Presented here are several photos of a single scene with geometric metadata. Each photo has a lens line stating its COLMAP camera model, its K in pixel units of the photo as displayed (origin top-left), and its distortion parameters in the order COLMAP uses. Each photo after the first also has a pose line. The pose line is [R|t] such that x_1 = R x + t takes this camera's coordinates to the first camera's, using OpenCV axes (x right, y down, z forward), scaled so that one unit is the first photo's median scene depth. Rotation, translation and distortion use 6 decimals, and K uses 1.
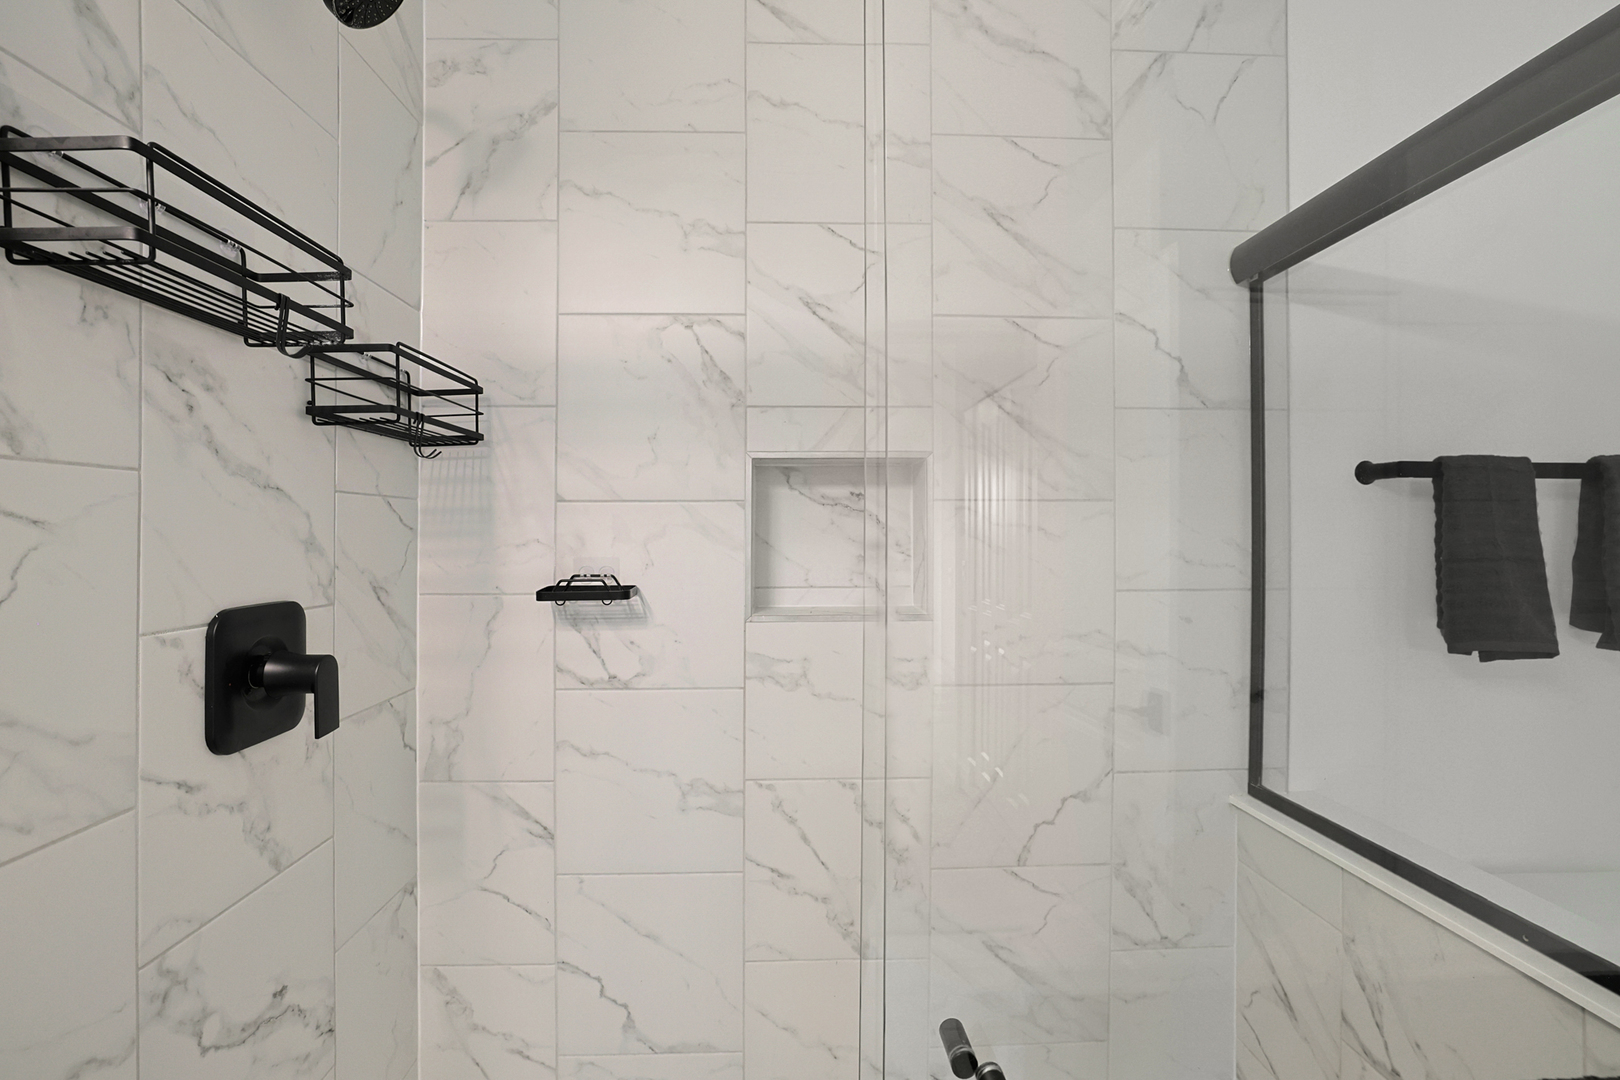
lens RADIAL K [[758.3, 0, 815.0], [0, 758.3, 520.0], [0, 0, 1]] dist [-0.062037, 0.038912]
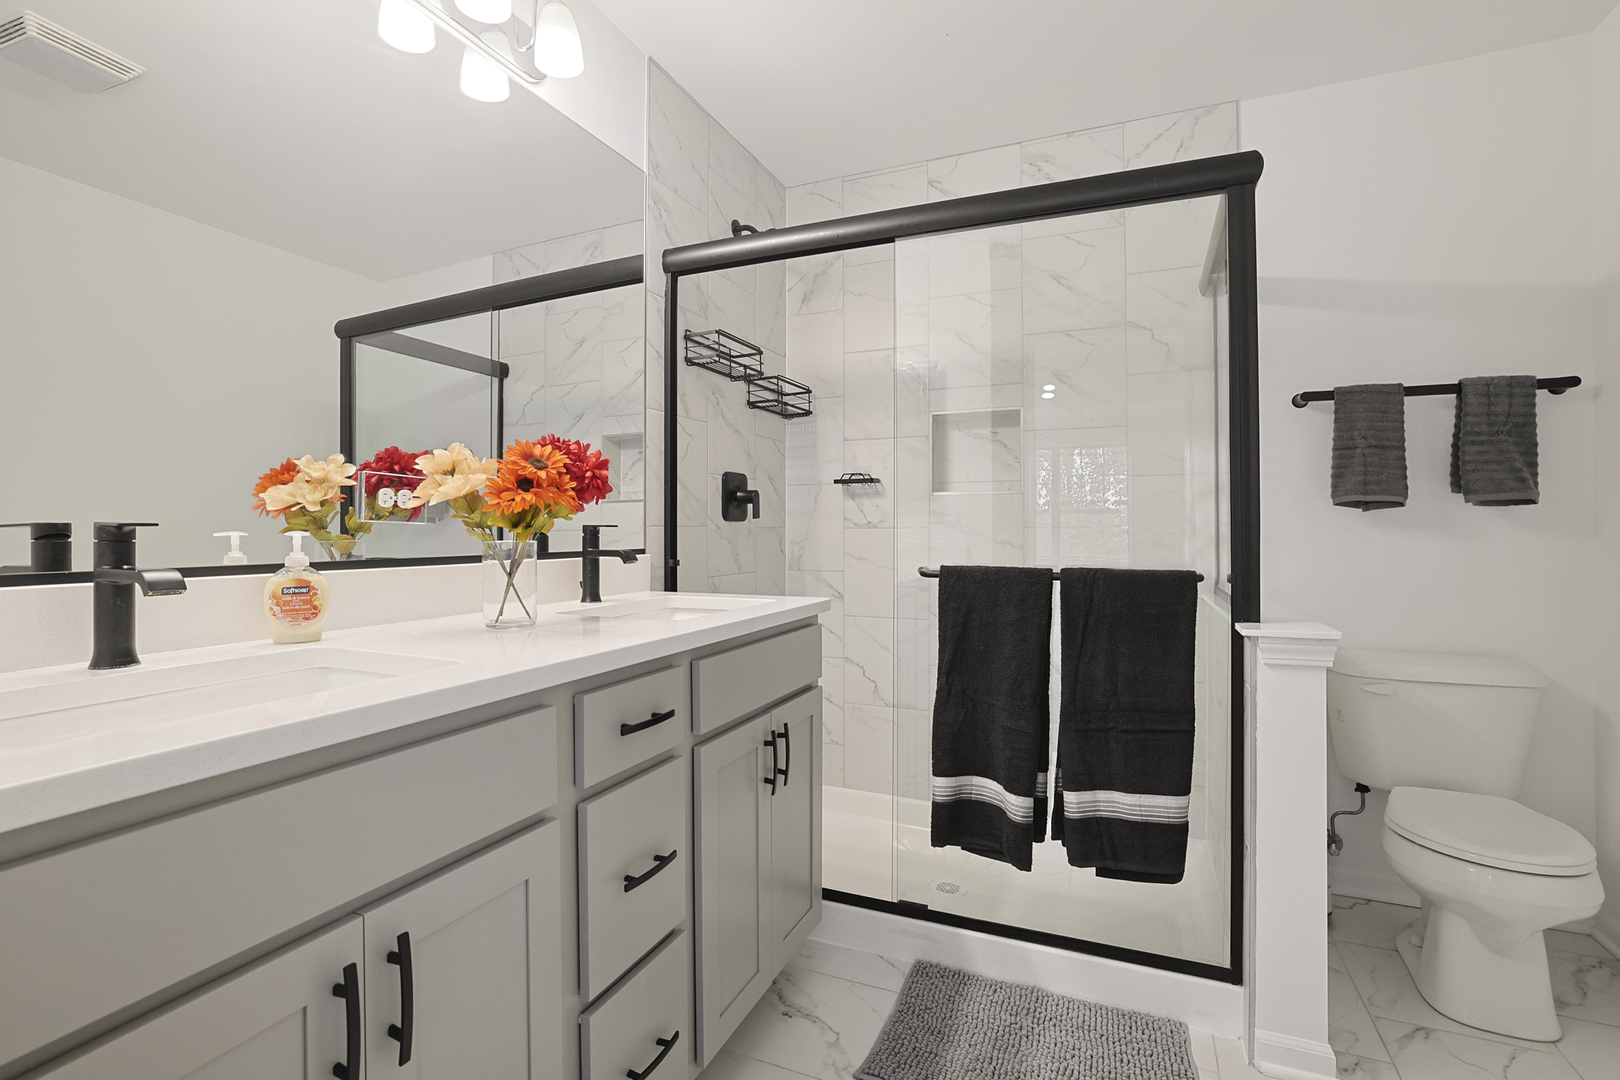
lens RADIAL K [[758.3, 0, 815.0], [0, 758.3, 520.0], [0, 0, 1]] dist [-0.062037, 0.038912]
pose [[0.896146, -0.005079, -0.443730, 0.666620], [0.006197, 0.999980, 0.001069, 0.244691], [0.443716, -0.003708, 0.896160, -1.204544]]
